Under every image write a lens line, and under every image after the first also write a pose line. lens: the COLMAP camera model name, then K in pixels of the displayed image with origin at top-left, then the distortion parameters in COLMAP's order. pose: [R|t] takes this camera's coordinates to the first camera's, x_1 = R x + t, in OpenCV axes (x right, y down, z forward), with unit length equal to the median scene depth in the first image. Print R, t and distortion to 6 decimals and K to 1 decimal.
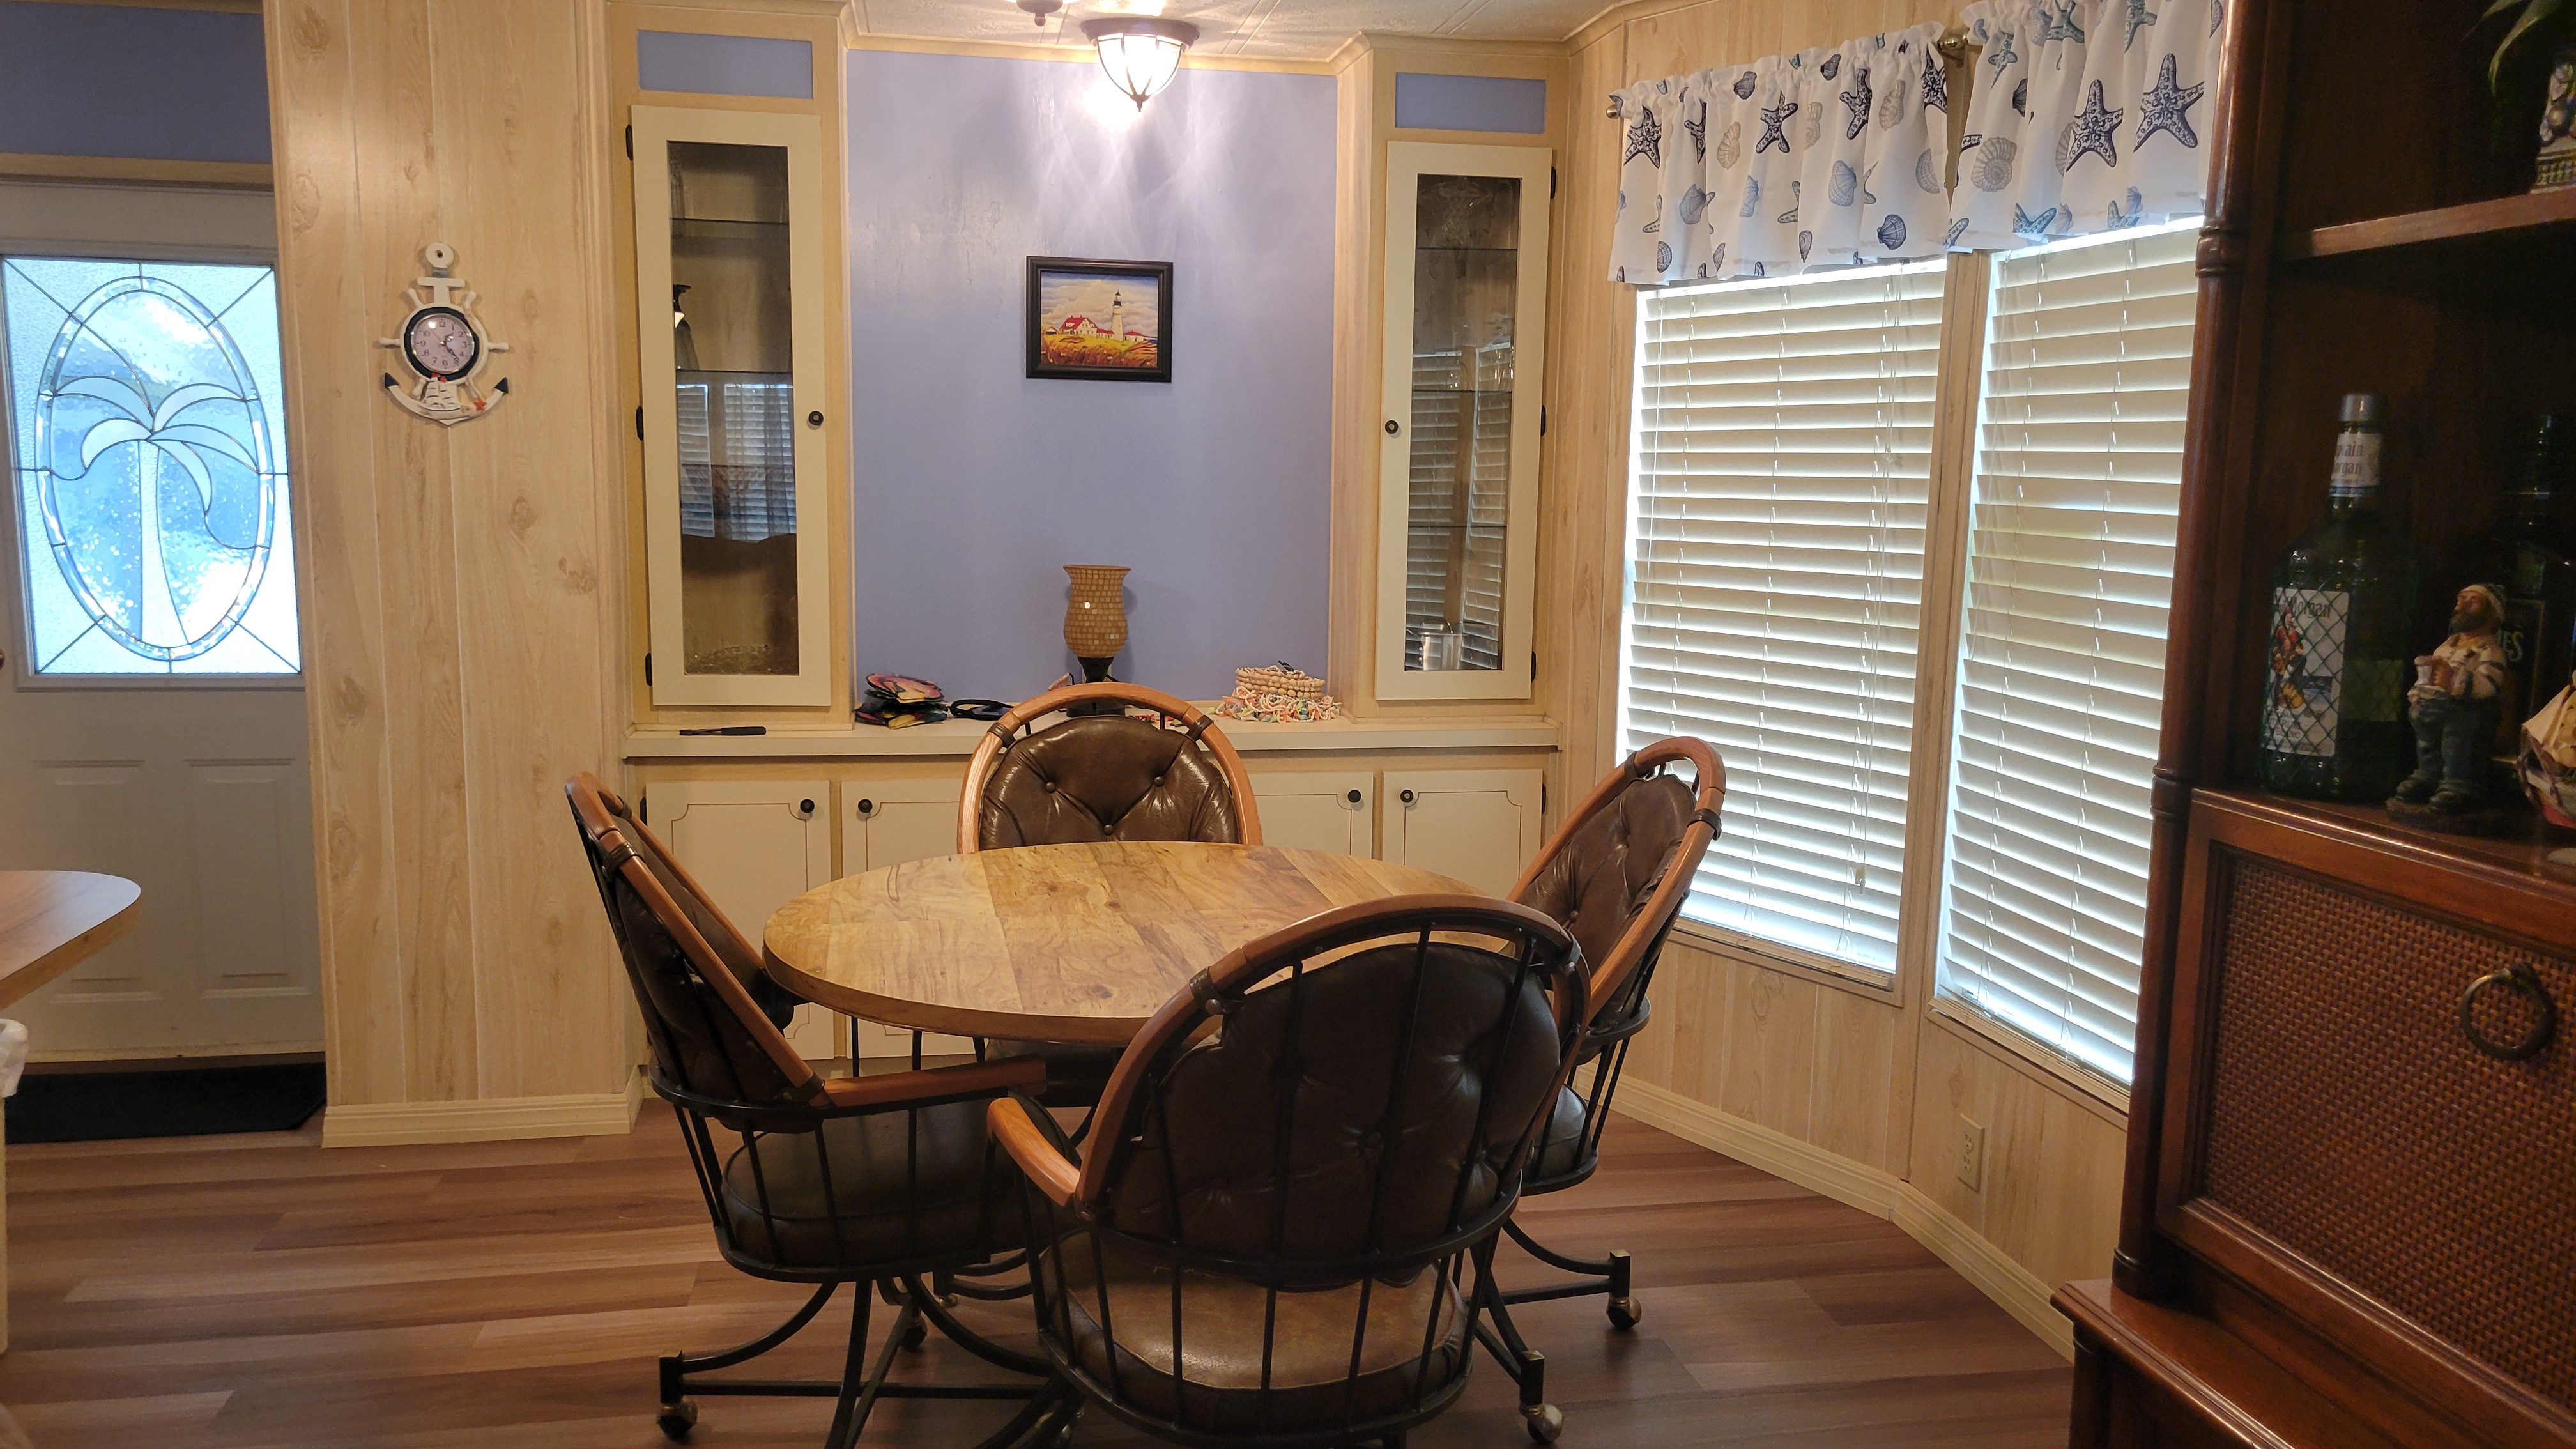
lens RADIAL K [[1970.6, 0, 1282.3], [0, 1970.6, 737.1], [0, 0, 1]] dist [0.015751, 0.003945]
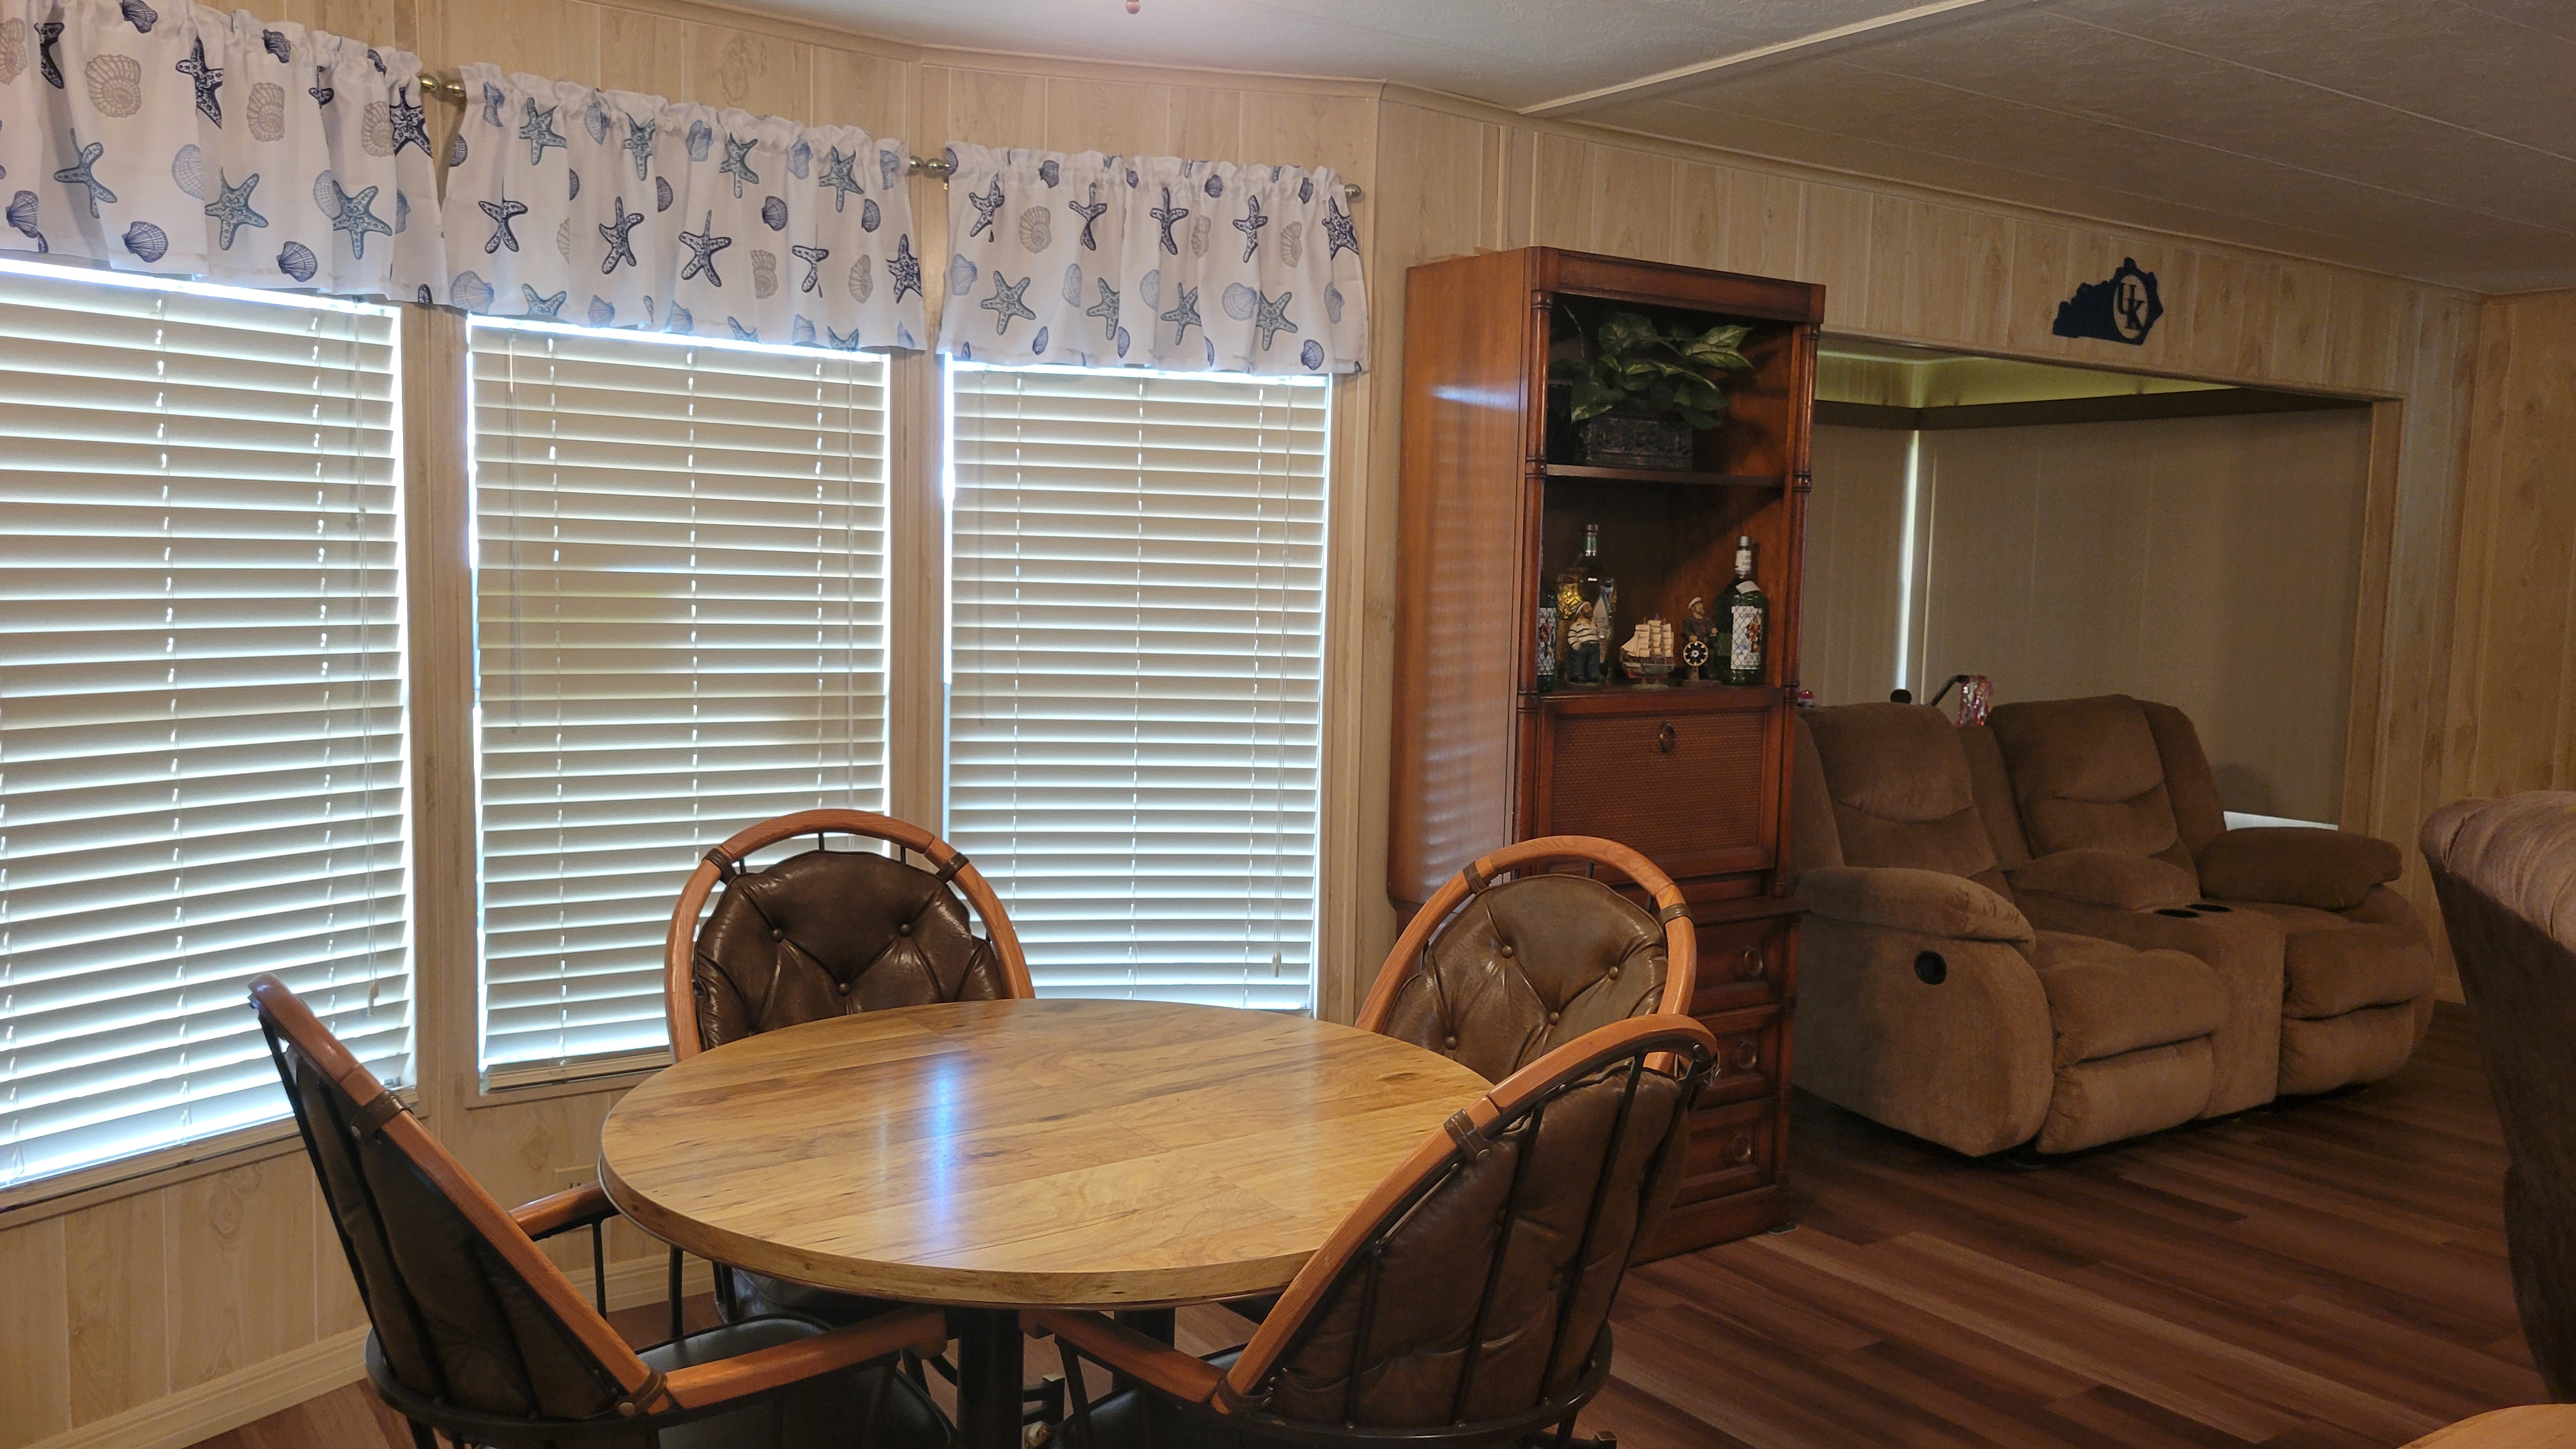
lens RADIAL K [[1970.6, 0, 1280.2], [0, 1970.6, 721.7], [0, 0, 1]] dist [0.015751, 0.003945]
pose [[-0.425363, -0.105533, 0.898849, -0.790143], [0.096320, 0.982258, 0.160908, -0.182304], [-0.899883, 0.155022, -0.407651, 1.179200]]
